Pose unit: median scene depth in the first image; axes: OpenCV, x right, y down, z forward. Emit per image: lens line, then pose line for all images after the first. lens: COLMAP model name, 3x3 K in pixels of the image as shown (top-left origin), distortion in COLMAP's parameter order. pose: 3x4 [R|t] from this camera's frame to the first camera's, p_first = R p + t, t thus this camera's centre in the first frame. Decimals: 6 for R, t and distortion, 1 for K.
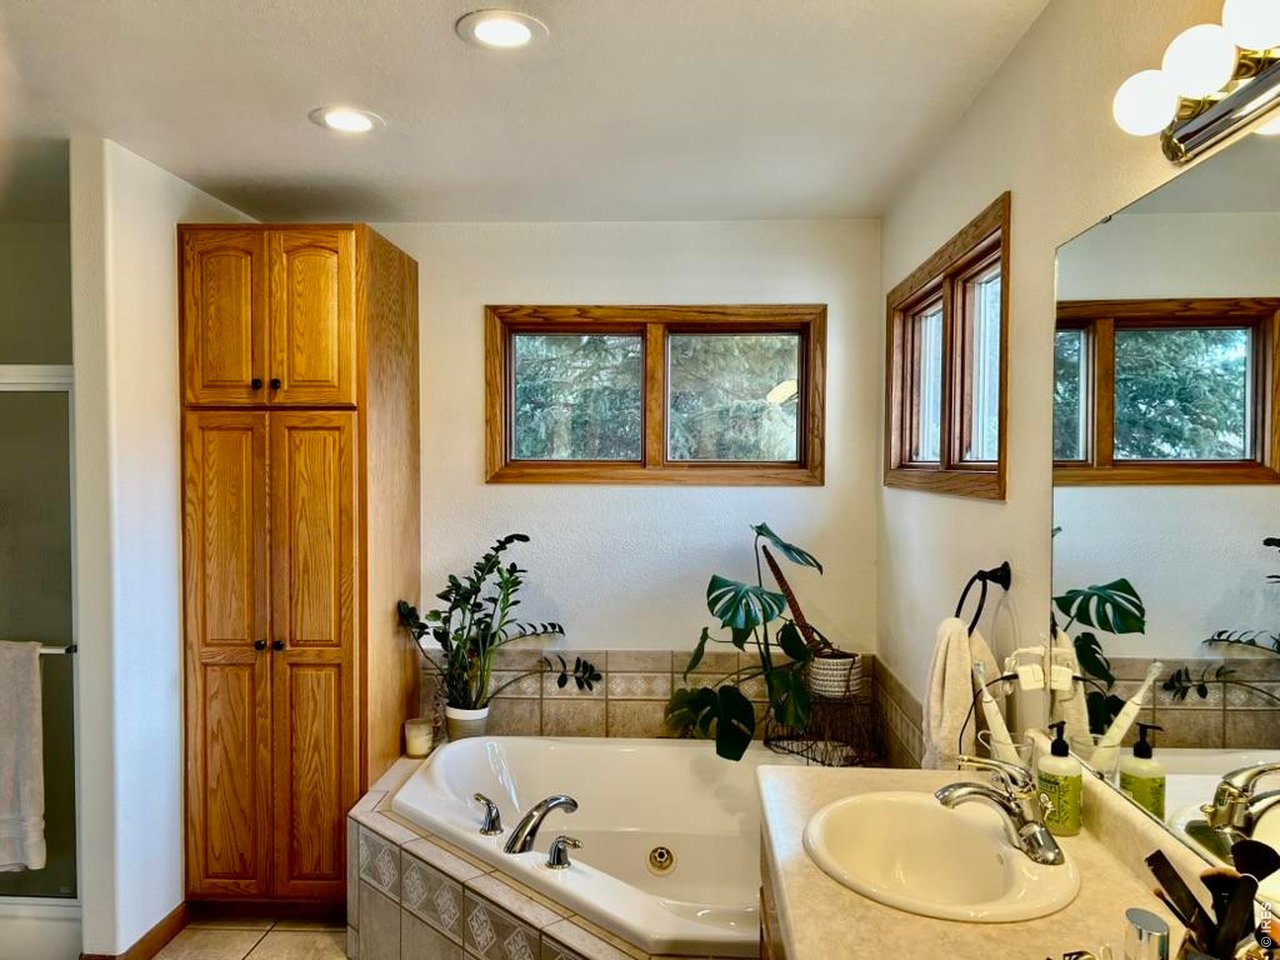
lens RADIAL K [[965.1, 0, 641.5], [0, 965.1, 487.1], [0, 0, 1]] dist [0.059060, -0.067089]
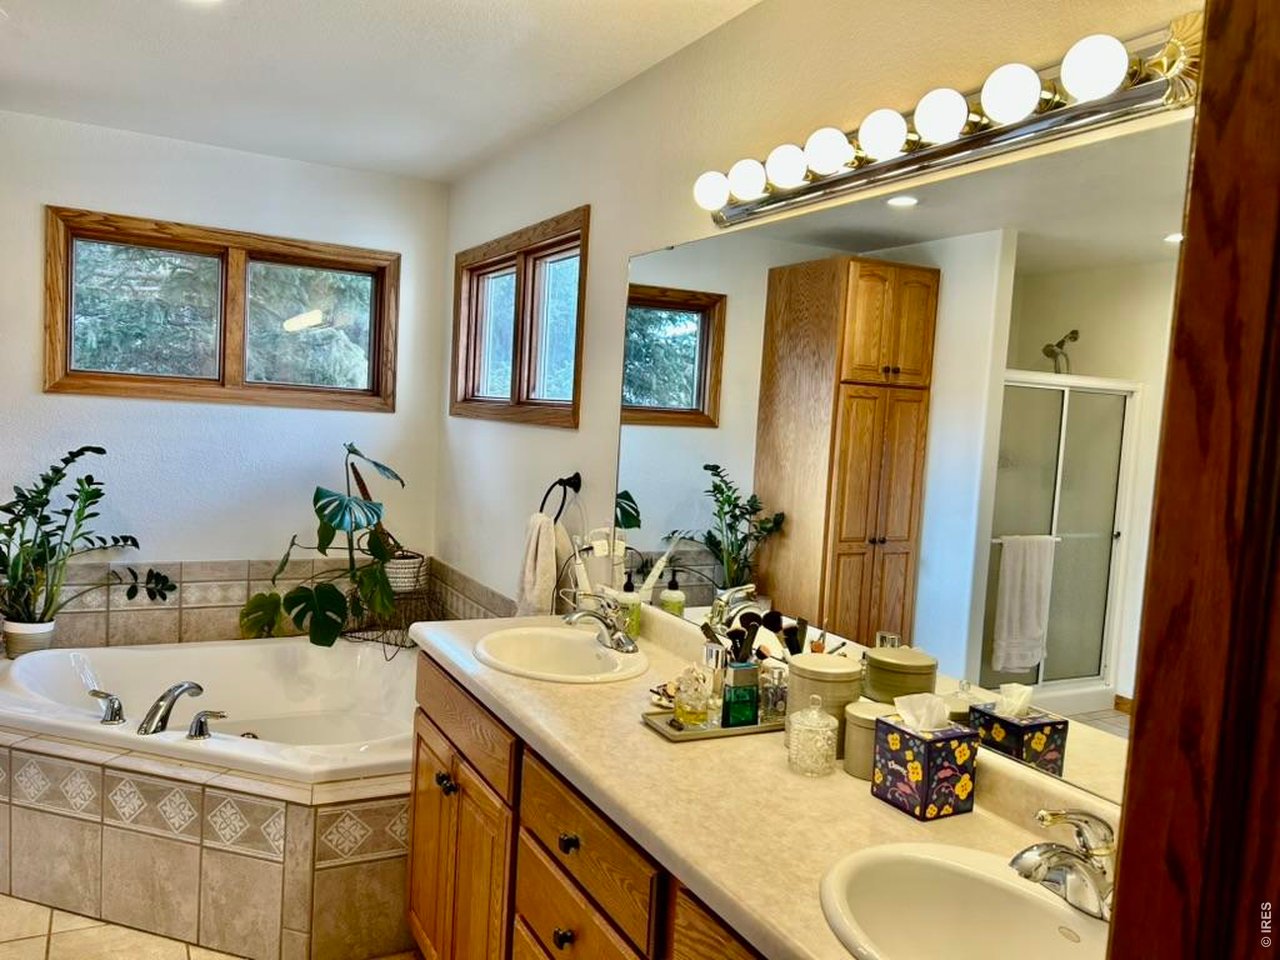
lens RADIAL K [[965.1, 0, 641.5], [0, 965.1, 487.1], [0, 0, 1]] dist [0.059060, -0.067089]
pose [[0.852093, 0.007935, 0.523330, -0.170154], [-0.043751, 0.997466, 0.056111, 0.009591], [-0.521559, -0.070708, 0.850281, -0.145922]]
